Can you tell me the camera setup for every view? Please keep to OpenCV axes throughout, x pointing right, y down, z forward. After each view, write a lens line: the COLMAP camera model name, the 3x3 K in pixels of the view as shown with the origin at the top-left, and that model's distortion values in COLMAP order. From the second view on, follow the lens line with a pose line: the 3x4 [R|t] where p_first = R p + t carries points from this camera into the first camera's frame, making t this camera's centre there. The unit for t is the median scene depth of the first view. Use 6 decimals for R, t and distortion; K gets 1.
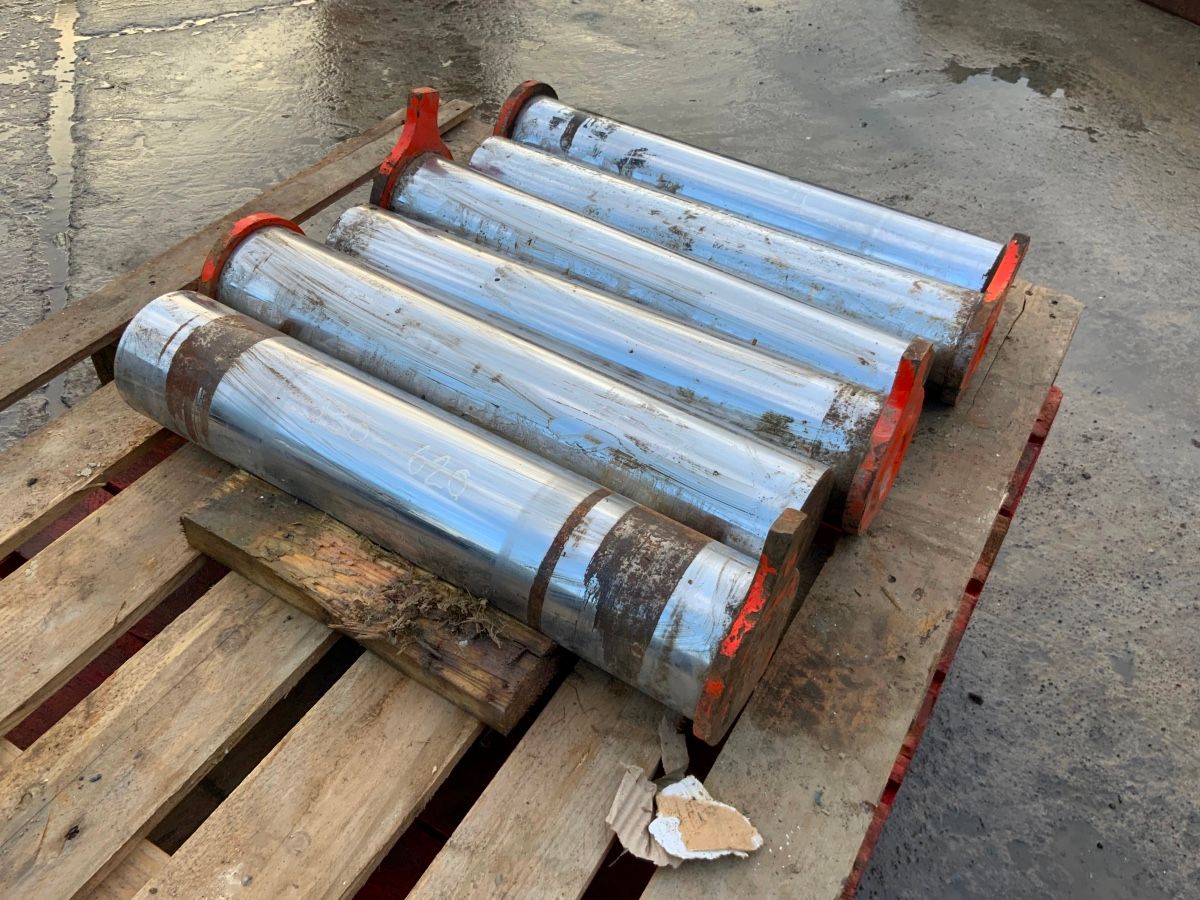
lens RADIAL K [[993.3, 0, 597.7], [0, 993.3, 453.4], [0, 0, 1]] dist [0.065885, -0.107990]
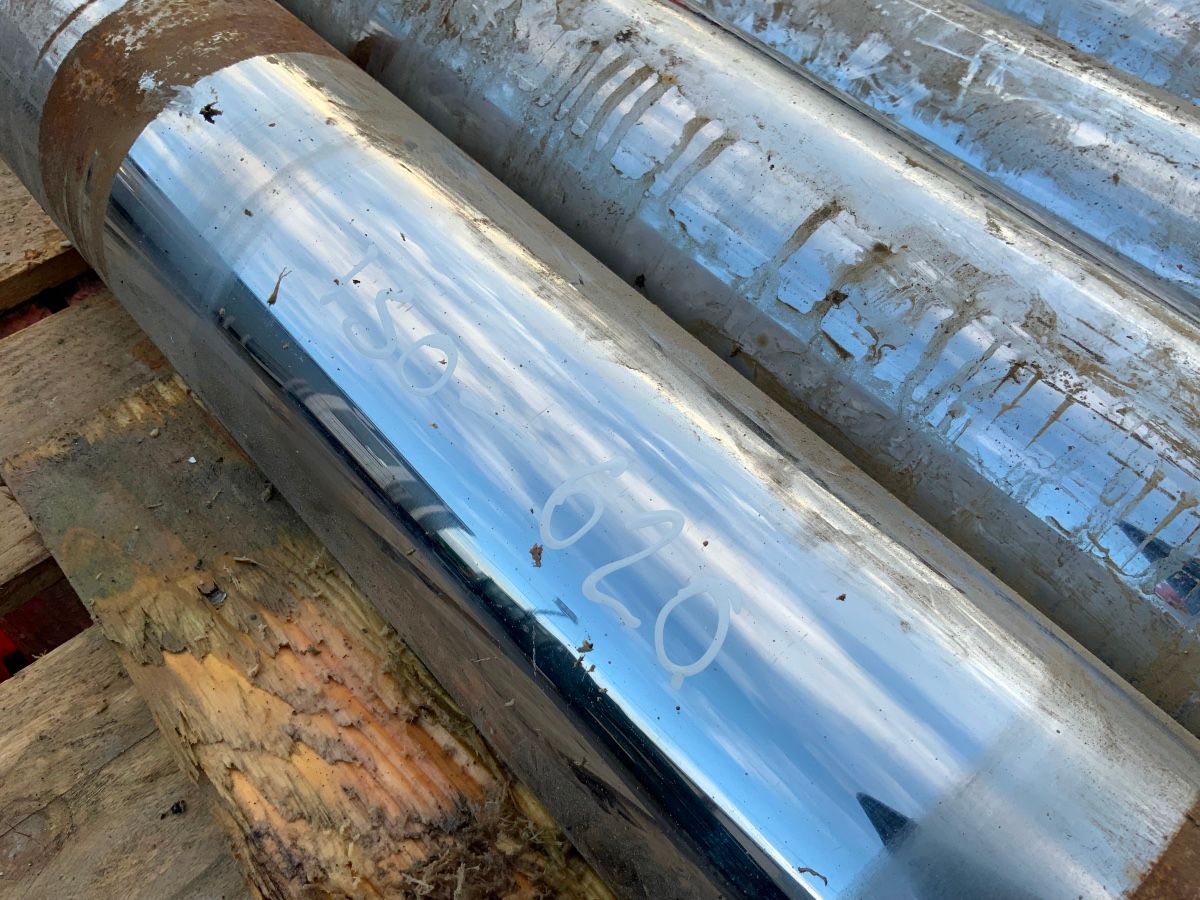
lens RADIAL K [[1029.2, 0, 600.0], [0, 1029.2, 450.0], [0, 0, 1]] dist [-0.005350, -0.010859]
pose [[0.958864, 0.218872, -0.180764, -0.115254], [-0.193387, 0.969825, 0.148459, -0.051937], [0.207803, -0.107394, 0.972257, 0.663527]]
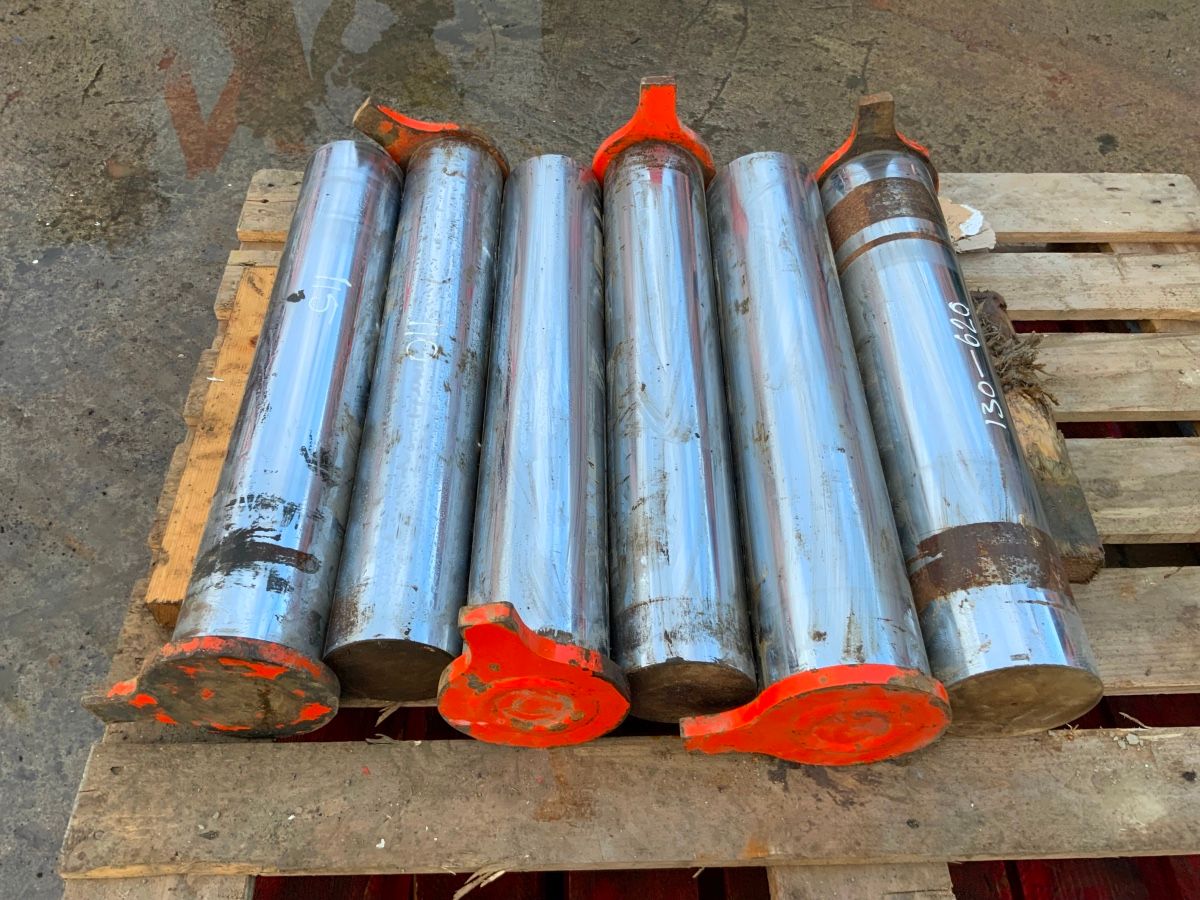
lens RADIAL K [[1012.6, 0, 601.0], [0, 1012.6, 444.5], [0, 0, 1]] dist [0.066895, -0.143565]
pose [[-0.538710, -0.686387, 0.488533, -0.575710], [0.546423, 0.156707, 0.822718, -1.104295], [-0.641260, 0.710152, 0.290638, 0.959126]]
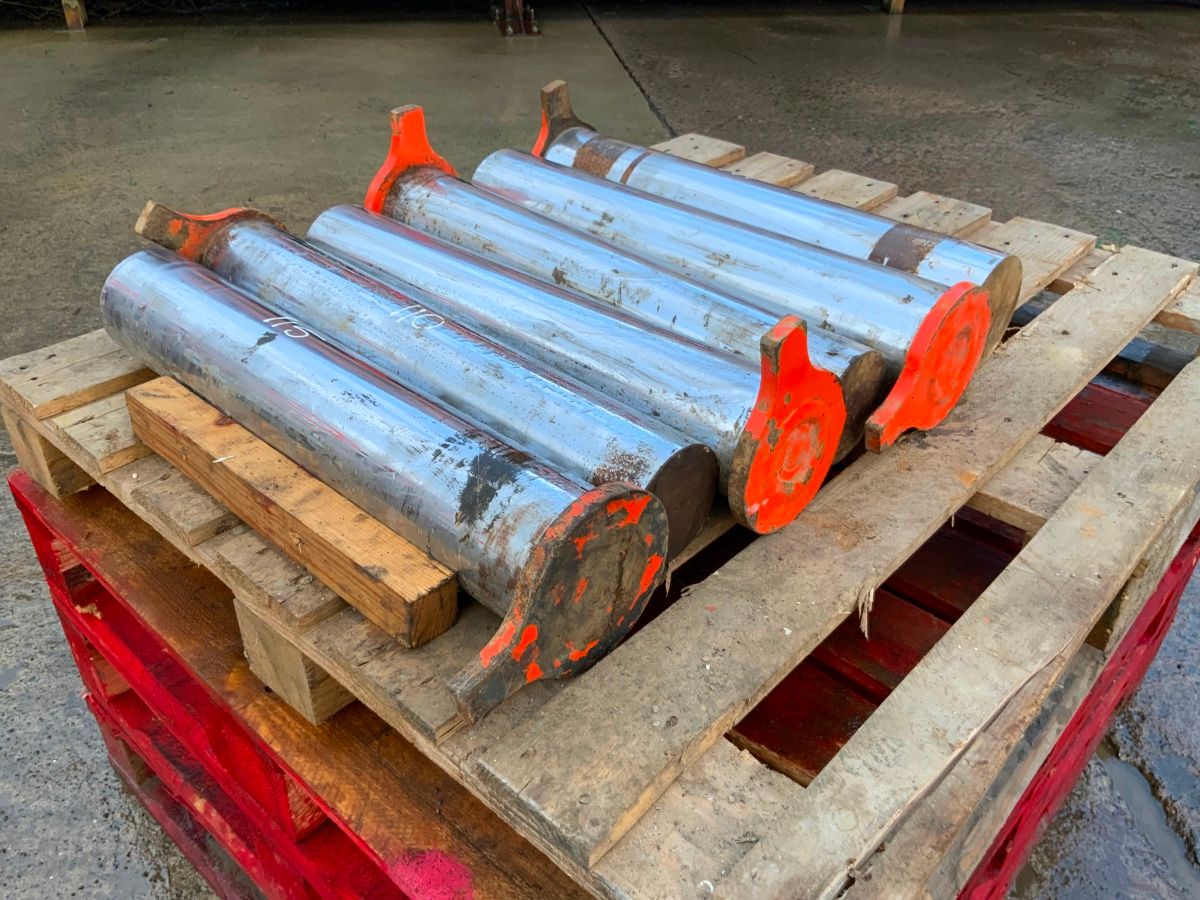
lens RADIAL K [[993.3, 0, 597.7], [0, 993.3, 453.4], [0, 0, 1]] dist [0.065885, -0.107990]
pose [[-0.979388, -0.155420, 0.129011, -0.201256], [0.093000, 0.220004, 0.971056, -1.309054], [-0.179304, 0.963038, -0.201016, 1.646540]]
